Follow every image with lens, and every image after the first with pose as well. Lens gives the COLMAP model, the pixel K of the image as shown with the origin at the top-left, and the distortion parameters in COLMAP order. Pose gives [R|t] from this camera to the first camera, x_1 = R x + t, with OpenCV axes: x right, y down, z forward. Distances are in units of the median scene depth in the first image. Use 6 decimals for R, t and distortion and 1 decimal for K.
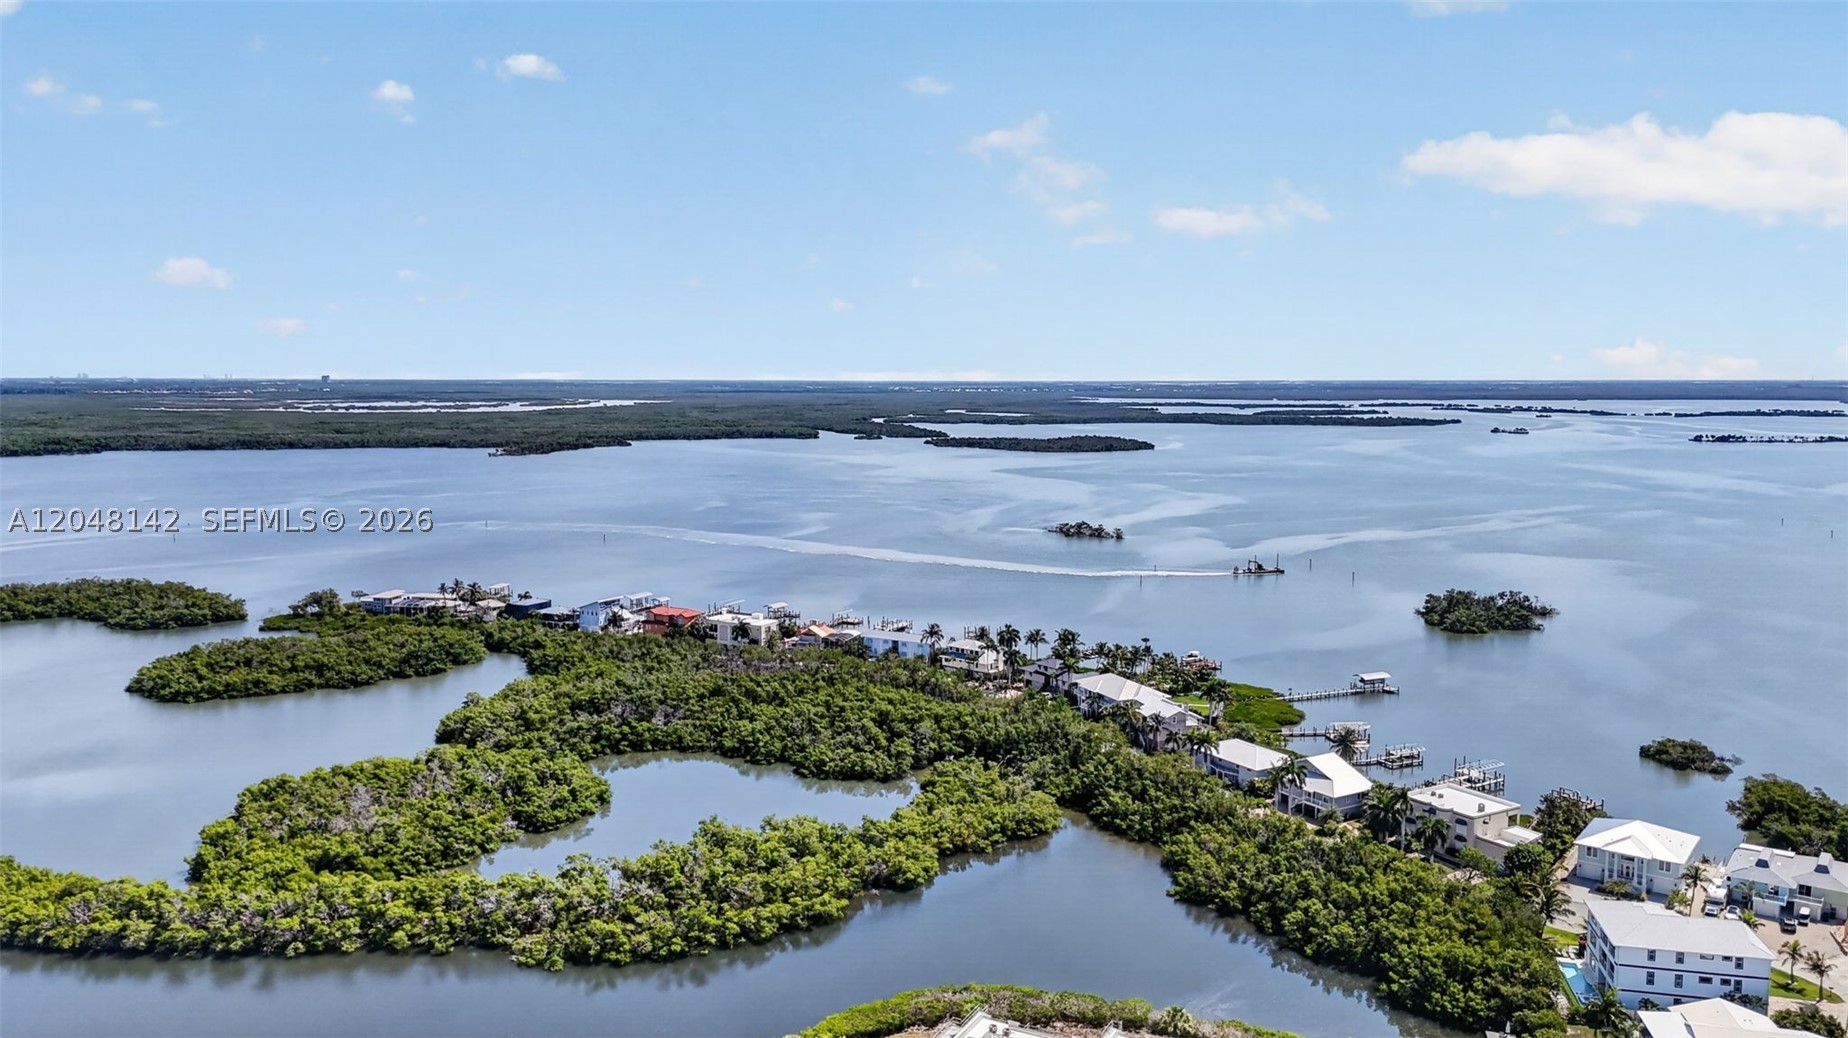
lens RADIAL K [[1354.3, 0, 924.0], [0, 1354.3, 519.0], [0, 0, 1]] dist [0.066927, -0.064448]
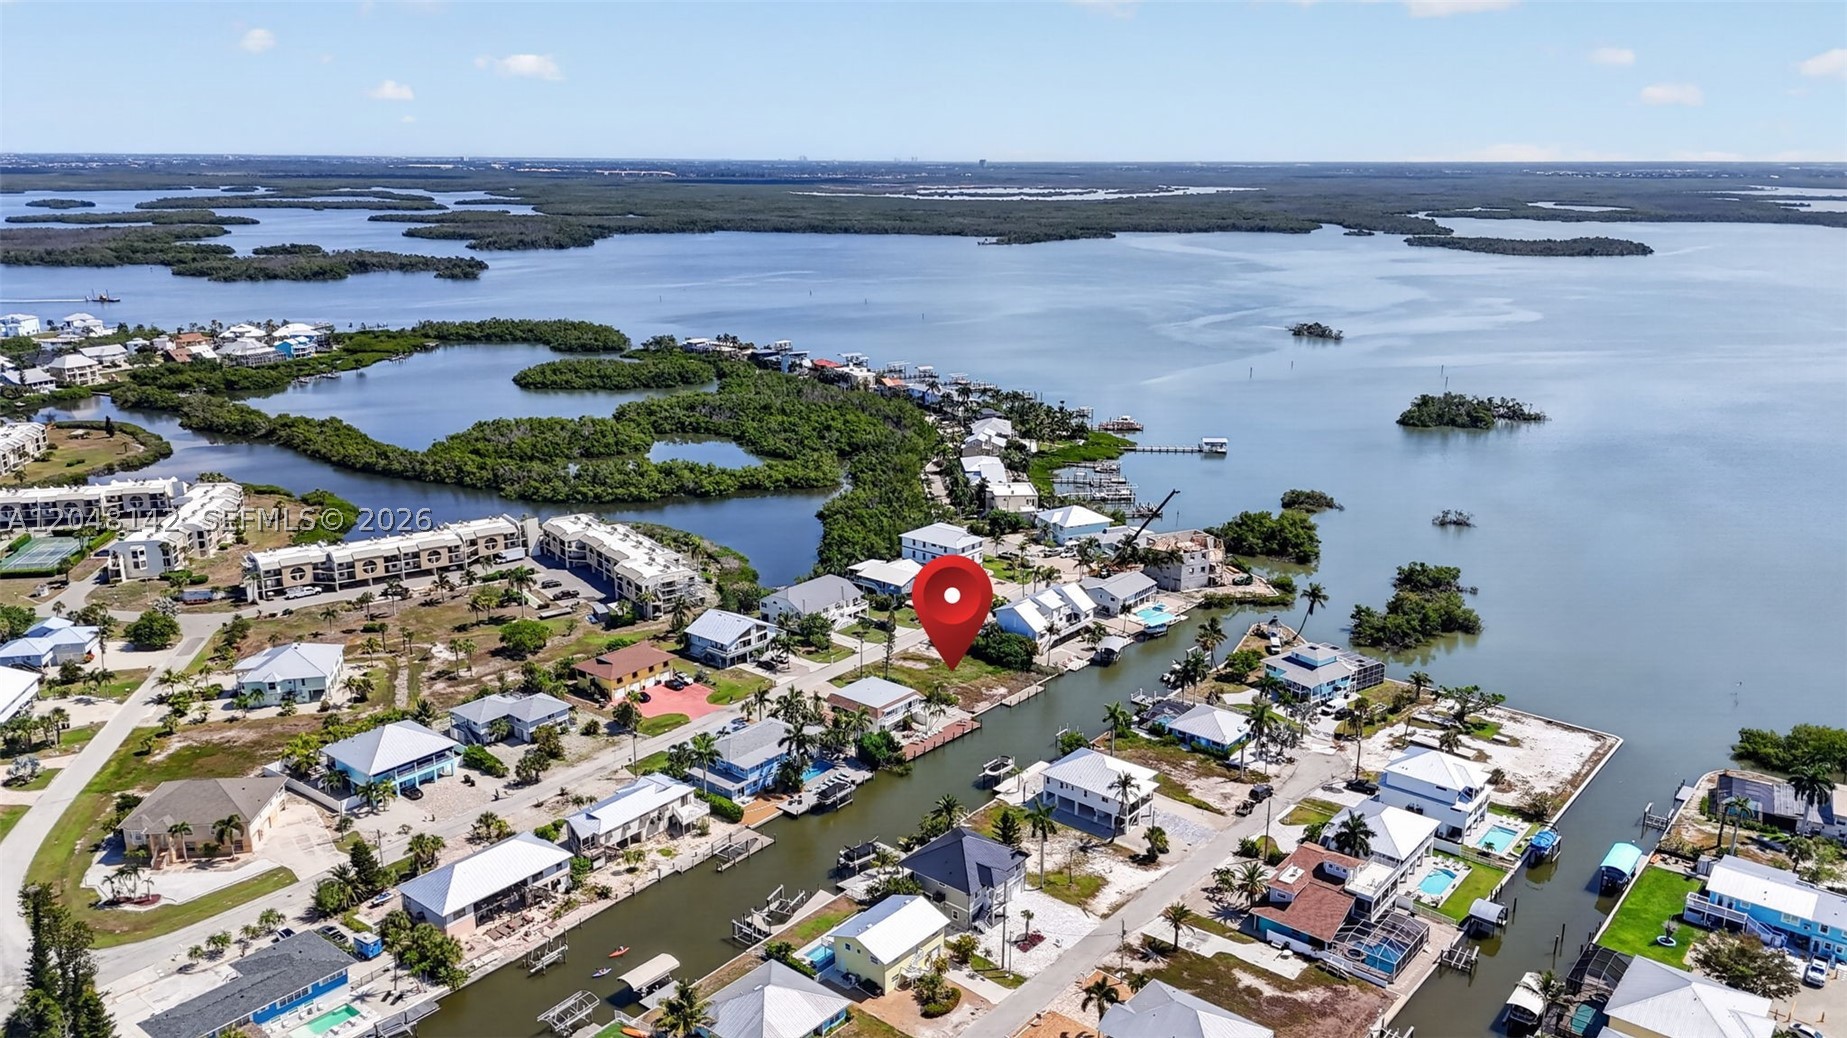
lens RADIAL K [[1346.1, 0, 923.5], [0, 1346.1, 519.0], [0, 0, 1]] dist [0.099005, -0.110499]
pose [[0.894268, 0.118933, -0.431439, 0.158995], [-0.050752, 0.984773, 0.166272, -0.004026], [0.444645, -0.126795, 0.886687, -0.079526]]
